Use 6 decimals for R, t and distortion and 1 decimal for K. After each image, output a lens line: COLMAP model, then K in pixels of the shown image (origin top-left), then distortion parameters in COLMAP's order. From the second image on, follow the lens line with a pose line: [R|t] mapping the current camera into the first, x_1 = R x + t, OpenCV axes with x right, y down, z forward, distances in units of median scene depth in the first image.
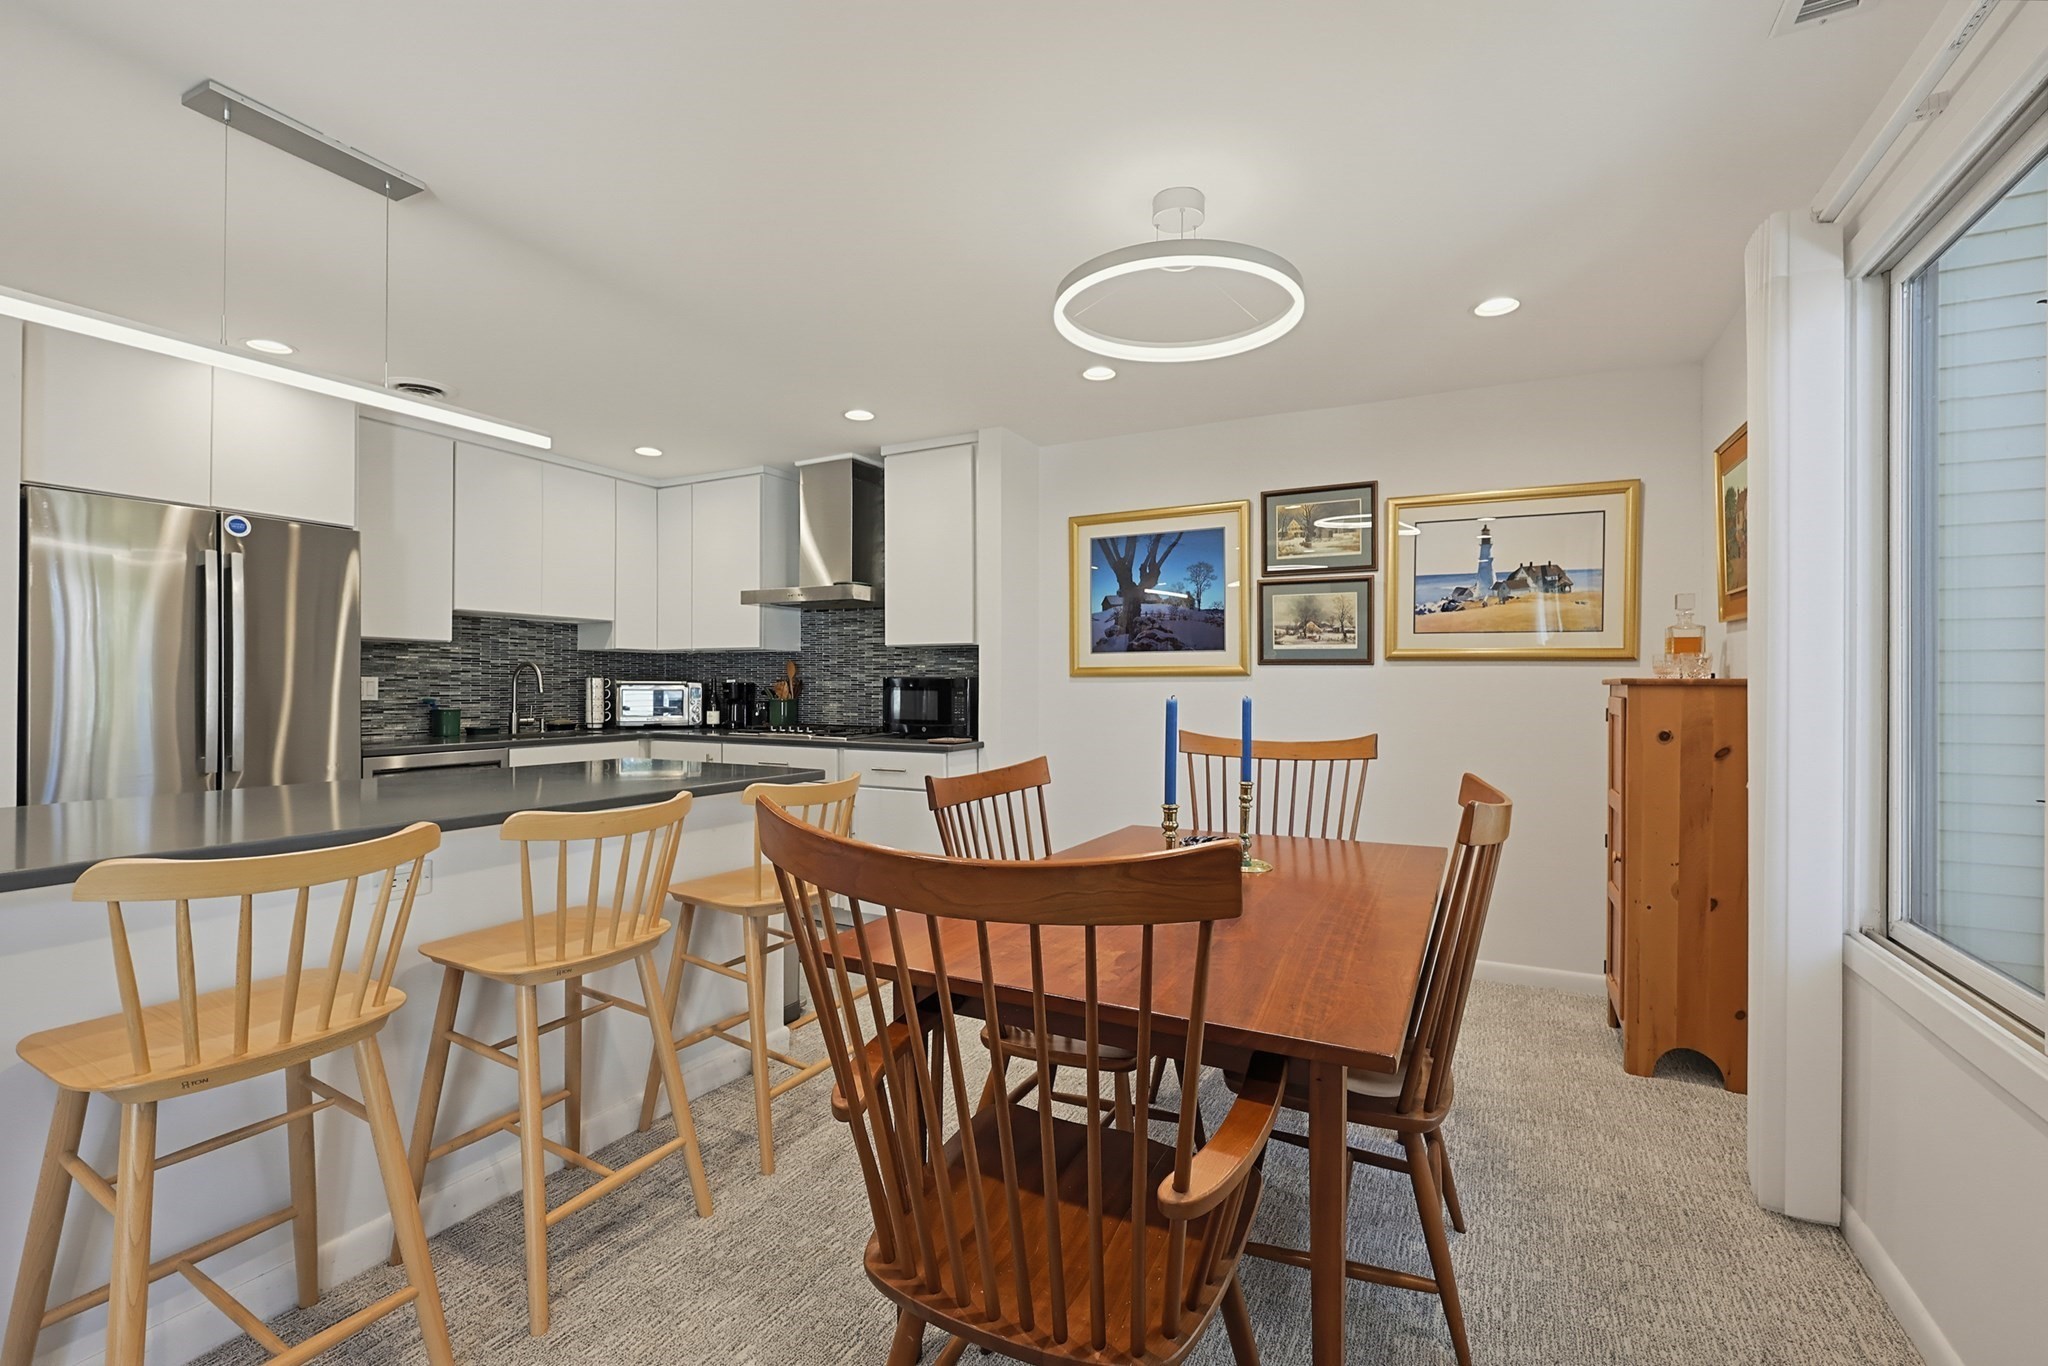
lens RADIAL K [[882.0, 0, 1030.9], [0, 882.0, 678.6], [0, 0, 1]] dist [0.003532, 0.000288]
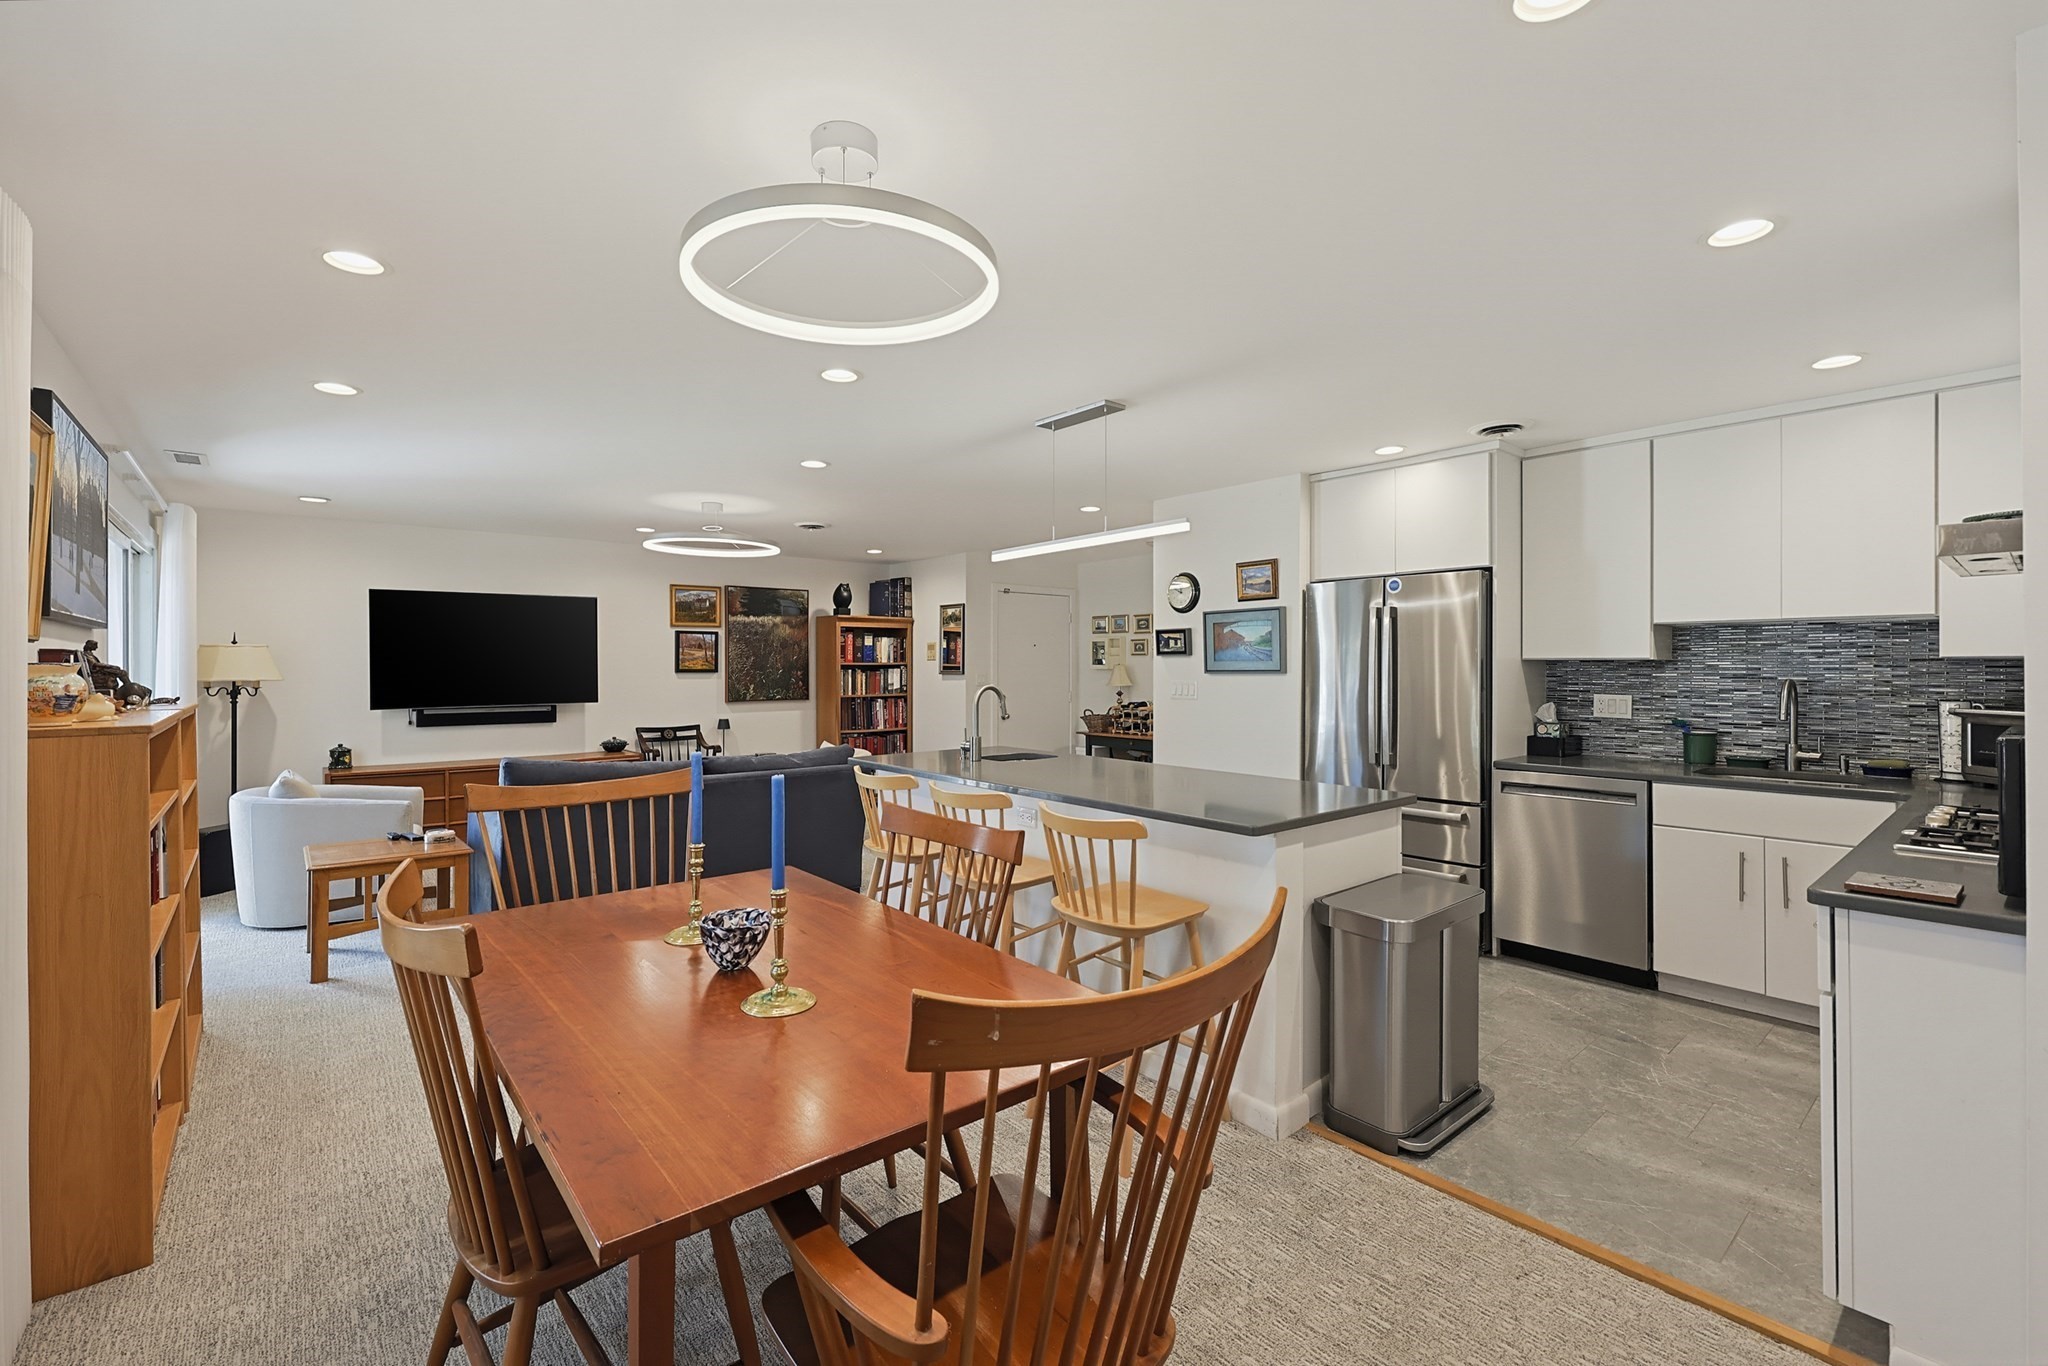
lens RADIAL K [[905.5, 0, 1061.8], [0, 905.5, 669.8], [0, 0, 1]] dist [0.000846, 0.000066]
pose [[-0.384975, 0.002926, -0.922922, 0.427877], [0.005830, 0.999983, 0.000738, -0.033411], [0.922909, -0.005096, -0.384985, 0.766974]]
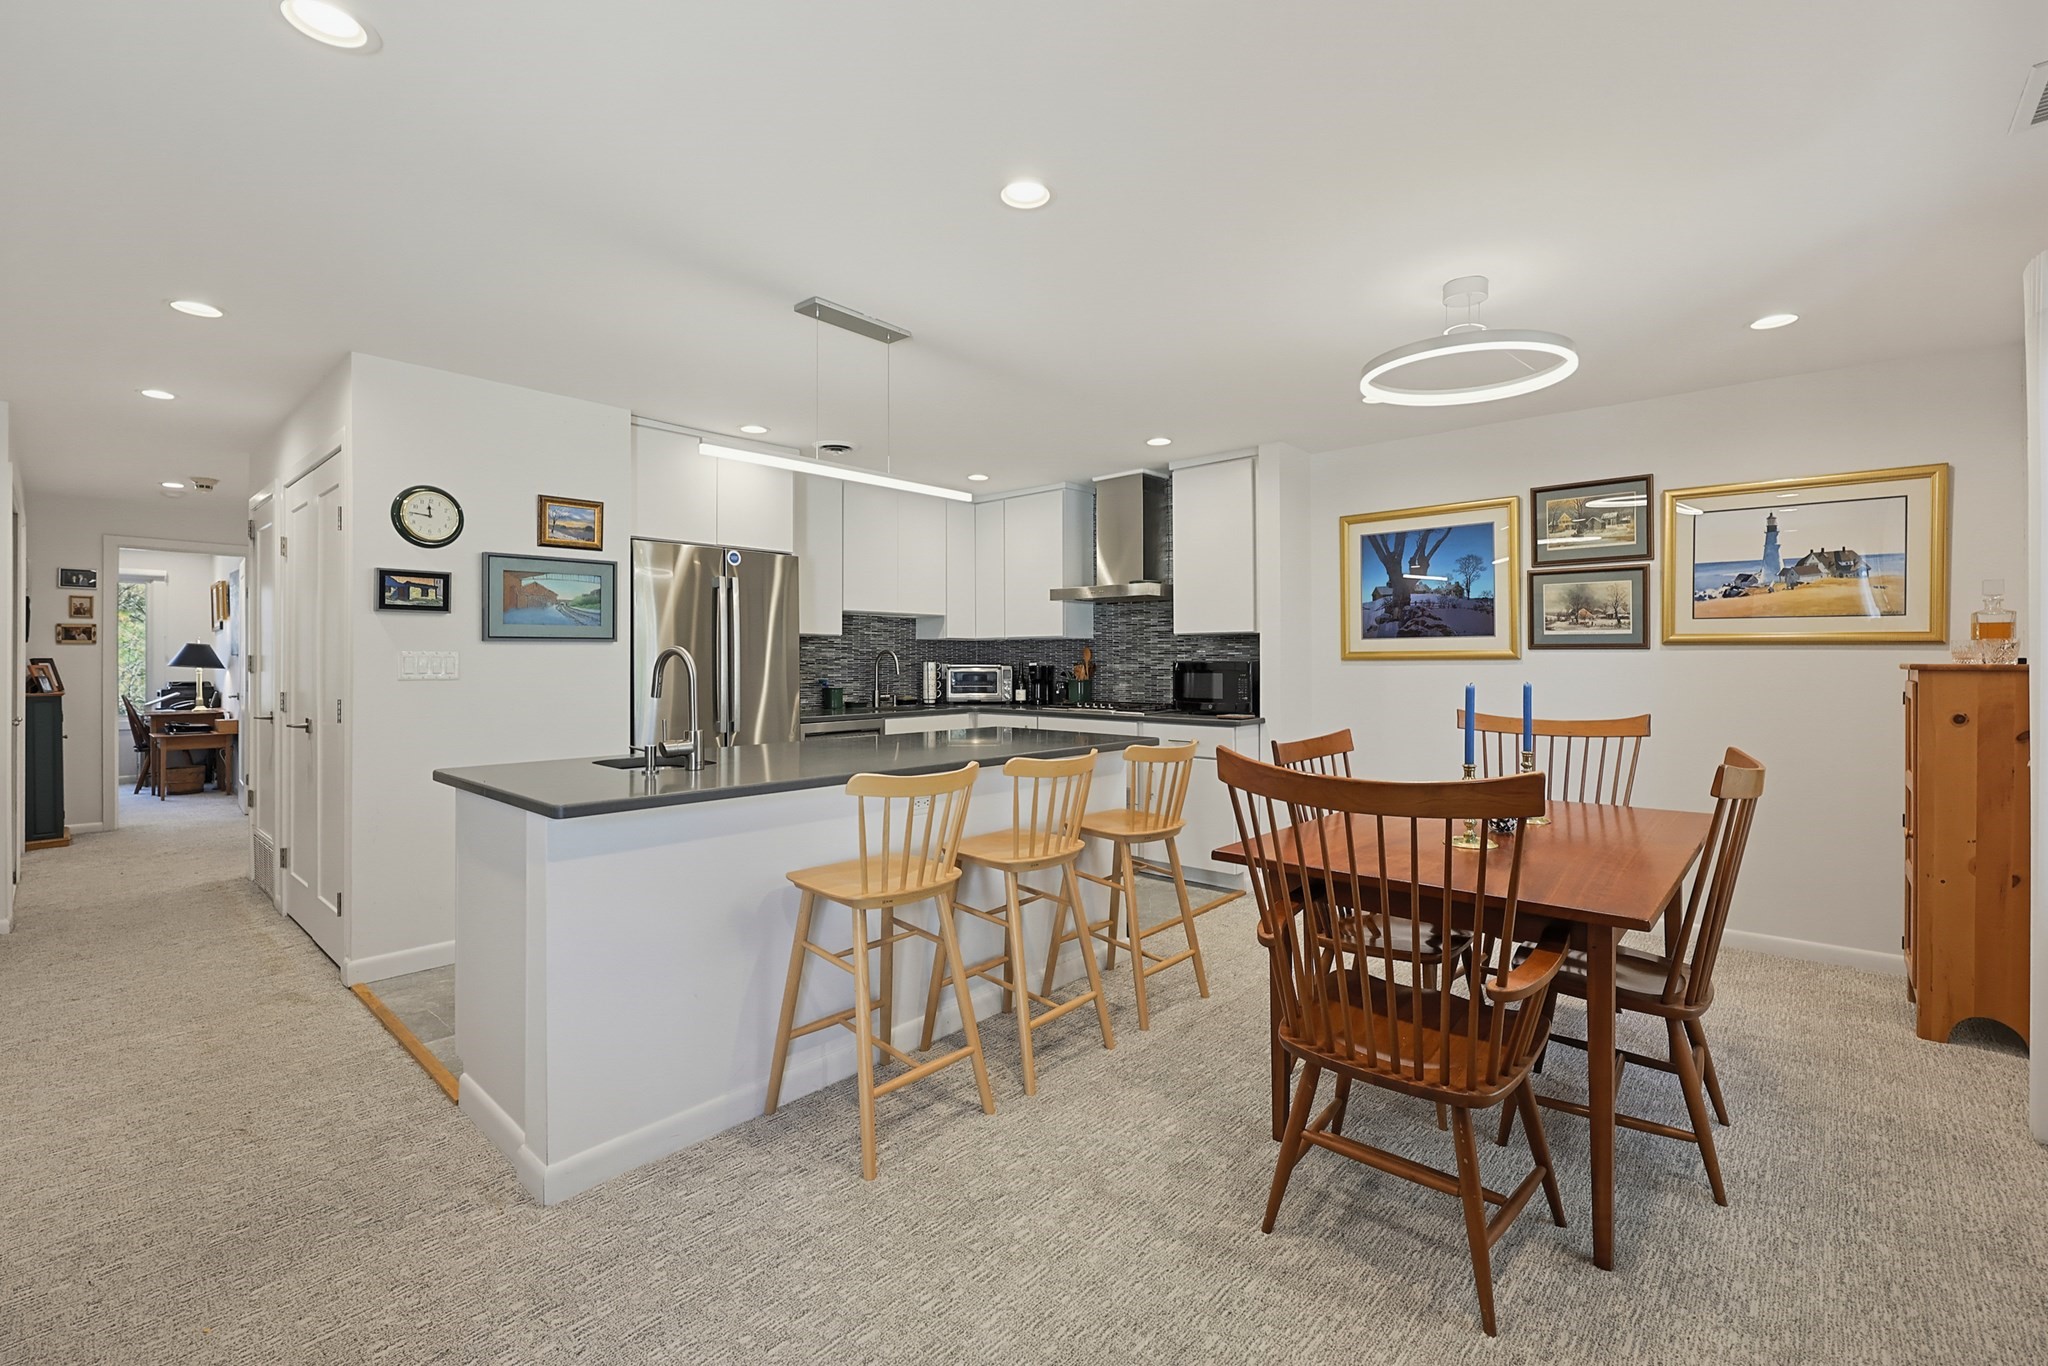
lens RADIAL K [[886.7, 0, 1040.8], [0, 886.7, 656.6], [0, 0, 1]] dist [-0.001452, 0.000034]
pose [[0.971444, -0.004735, -0.237220, -0.061770], [0.005130, 0.999986, 0.001047, -0.010382], [0.237211, -0.002234, 0.971455, -0.184528]]
